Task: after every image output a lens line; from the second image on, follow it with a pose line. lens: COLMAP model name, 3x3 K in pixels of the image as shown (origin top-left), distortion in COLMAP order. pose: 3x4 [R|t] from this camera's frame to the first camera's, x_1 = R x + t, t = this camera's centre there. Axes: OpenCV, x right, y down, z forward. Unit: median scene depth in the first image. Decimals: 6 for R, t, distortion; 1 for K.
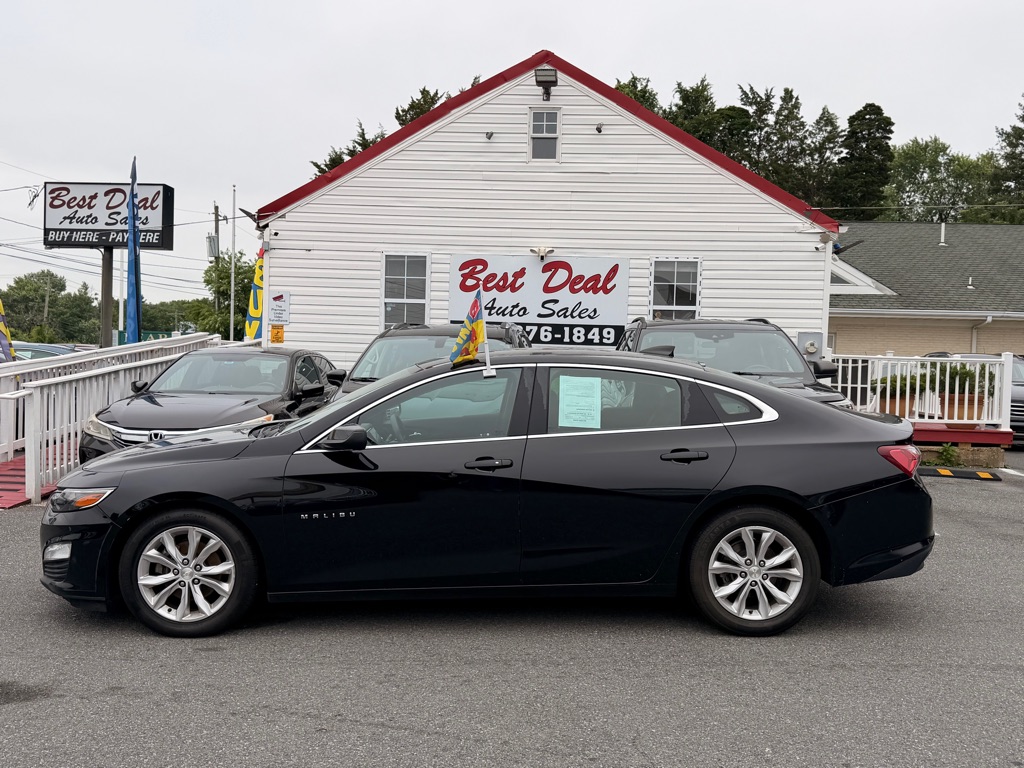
lens RADIAL K [[975.7, 0, 511.5], [0, 975.7, 386.4], [0, 0, 1]] dist [0.130337, -0.257590]
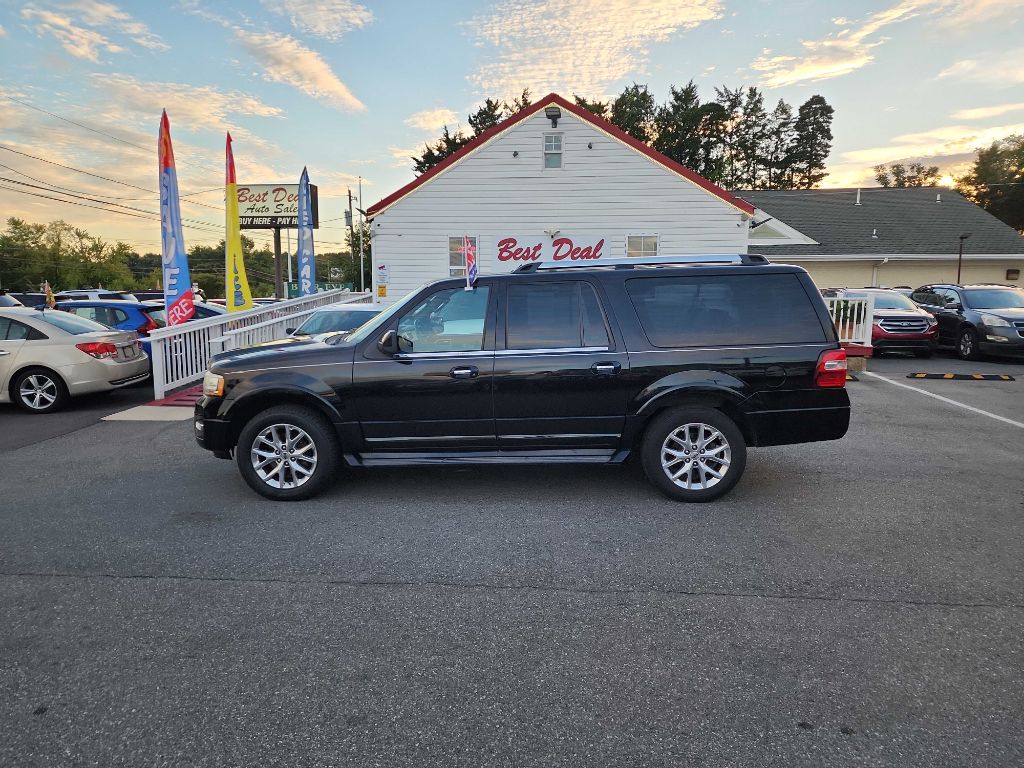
lens RADIAL K [[681.0, 0, 508.4], [0, 681.0, 379.9], [0, 0, 1]] dist [0.065224, -0.056807]
pose [[0.996950, -0.011596, -0.077180, 0.041687], [0.019637, 0.994357, 0.104253, -0.022818], [0.075536, -0.105451, 0.991552, -0.066367]]
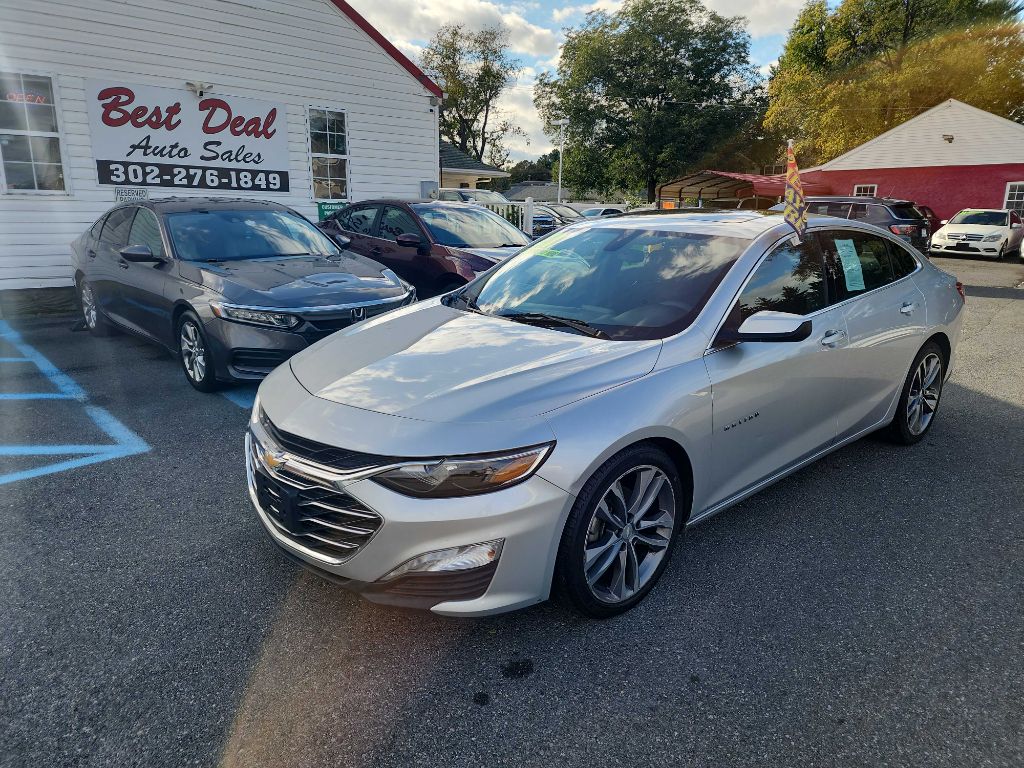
lens RADIAL K [[681.0, 0, 508.4], [0, 681.0, 379.9], [0, 0, 1]] dist [0.065224, -0.056807]
pose [[0.691003, -0.191978, 0.696892, -0.278406], [0.026914, 0.970252, 0.240596, -0.015920], [-0.722351, -0.147496, 0.675614, 0.289701]]
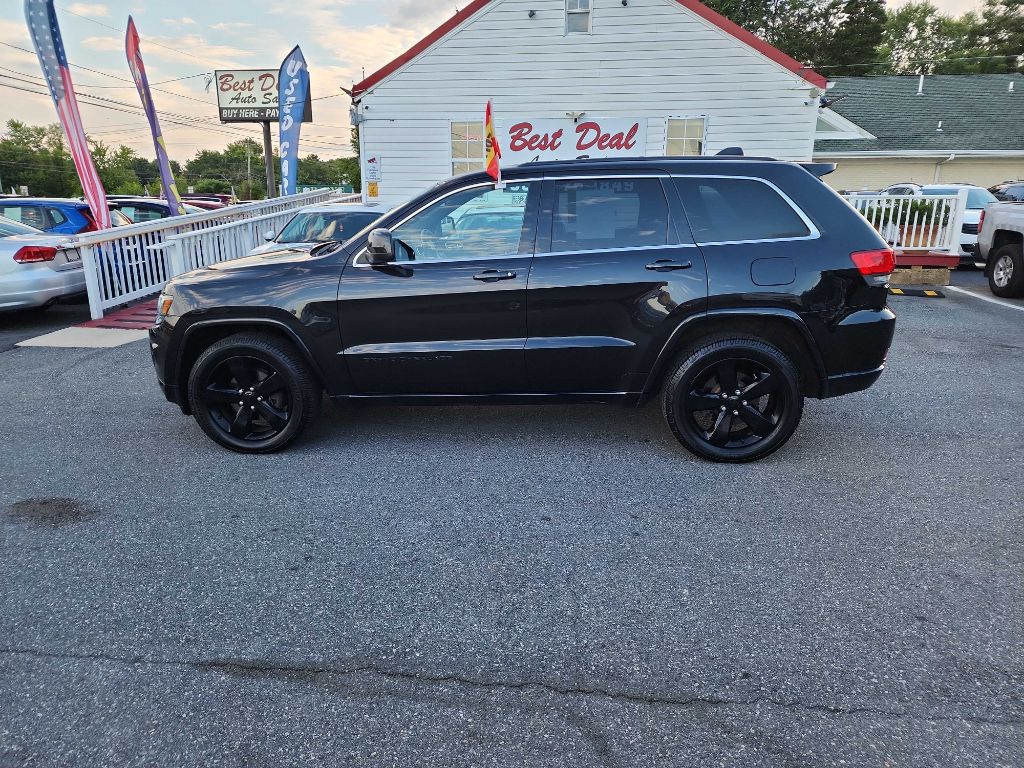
lens RADIAL K [[681.0, 0, 508.4], [0, 681.0, 379.9], [0, 0, 1]] dist [0.065224, -0.056807]
pose [[0.994768, 0.004204, -0.102073, 0.036340], [0.019503, 0.972960, 0.230148, -0.013248], [0.100281, -0.230934, 0.967788, 0.074454]]
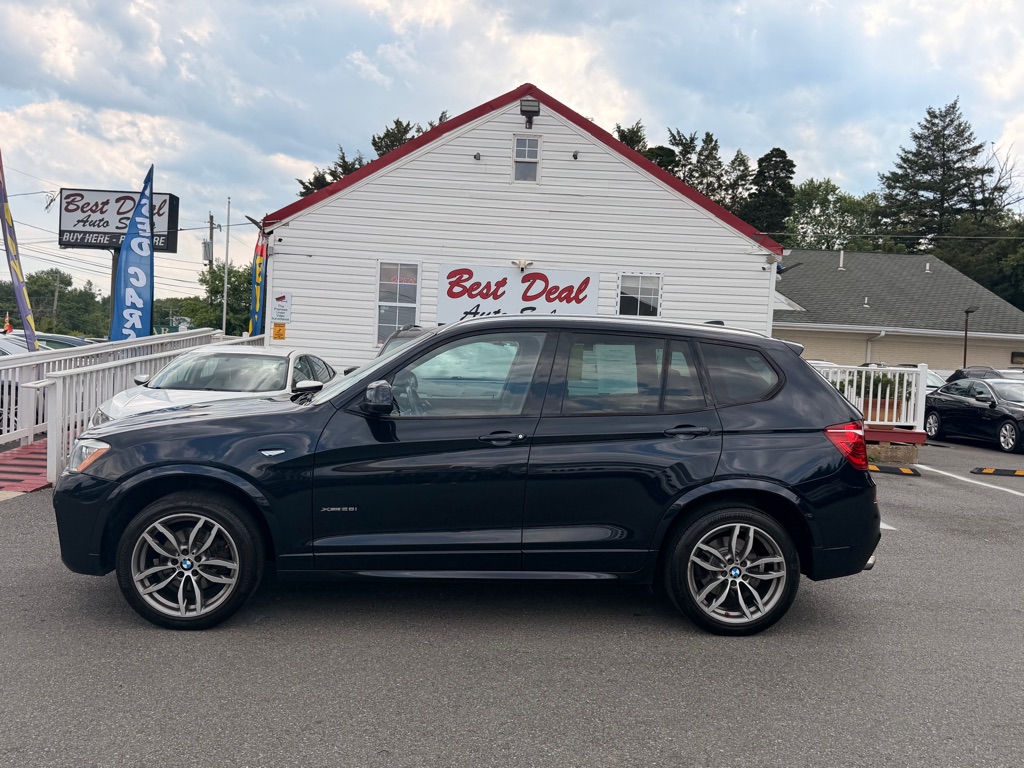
lens RADIAL K [[831.0, 0, 511.3], [0, 831.0, 385.7], [0, 0, 1]] dist [0.115890, -0.224496]
pose [[0.998007, 0.021754, 0.059241, -0.034181], [-0.022177, 0.999733, 0.006498, -0.004504], [-0.059084, -0.007799, 0.998223, 0.049341]]
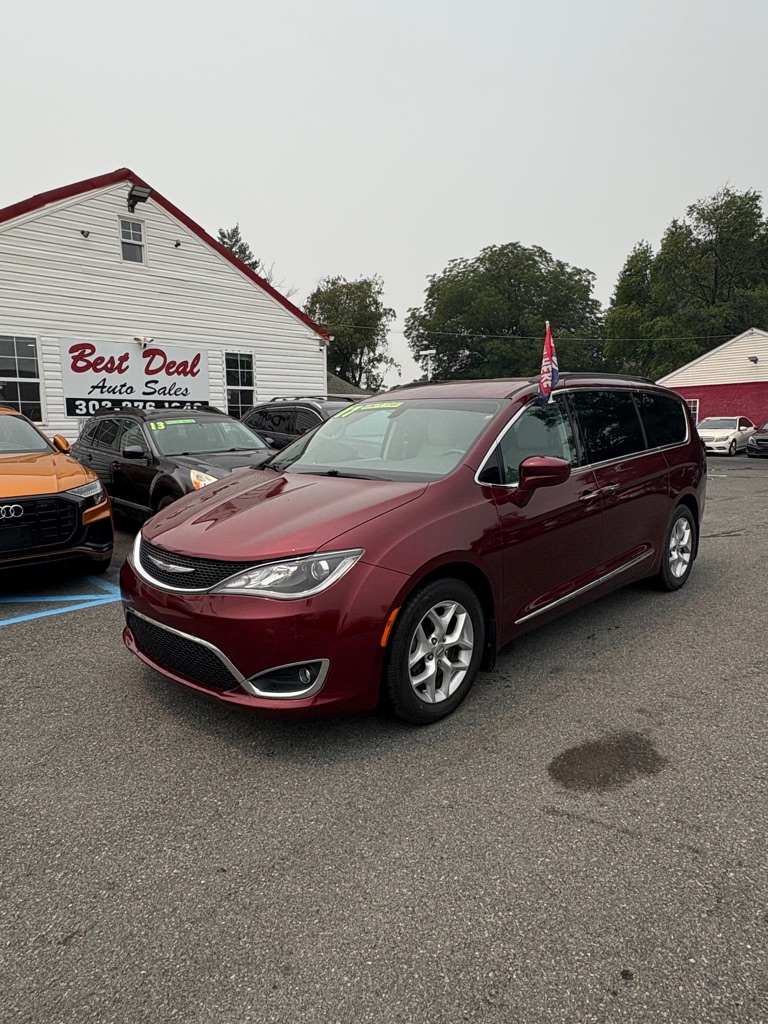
lens RADIAL K [[639.5, 0, 386.9], [0, 639.5, 515.9], [0, 0, 1]] dist [0.000841, -0.000175]
pose [[0.688039, -0.136977, 0.712628, -0.355053], [0.054972, 0.989040, 0.137032, -0.013430], [-0.723588, -0.055108, 0.688028, 0.215211]]
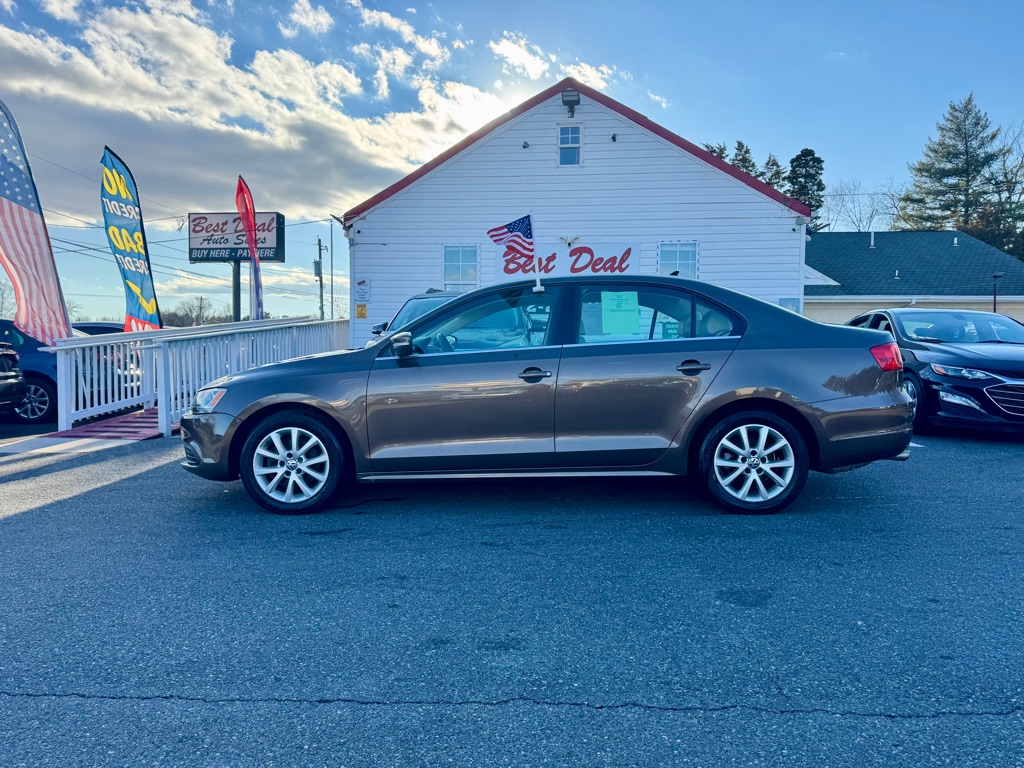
lens RADIAL K [[714.2, 0, 509.8], [0, 714.2, 384.4], [0, 0, 1]] dist [0.108102, -0.186528]
pose [[0.999058, -0.018607, -0.039197, -0.012032], [0.019190, 0.999710, 0.014559, 0.032187], [0.038915, -0.015297, 0.999125, 0.078379]]
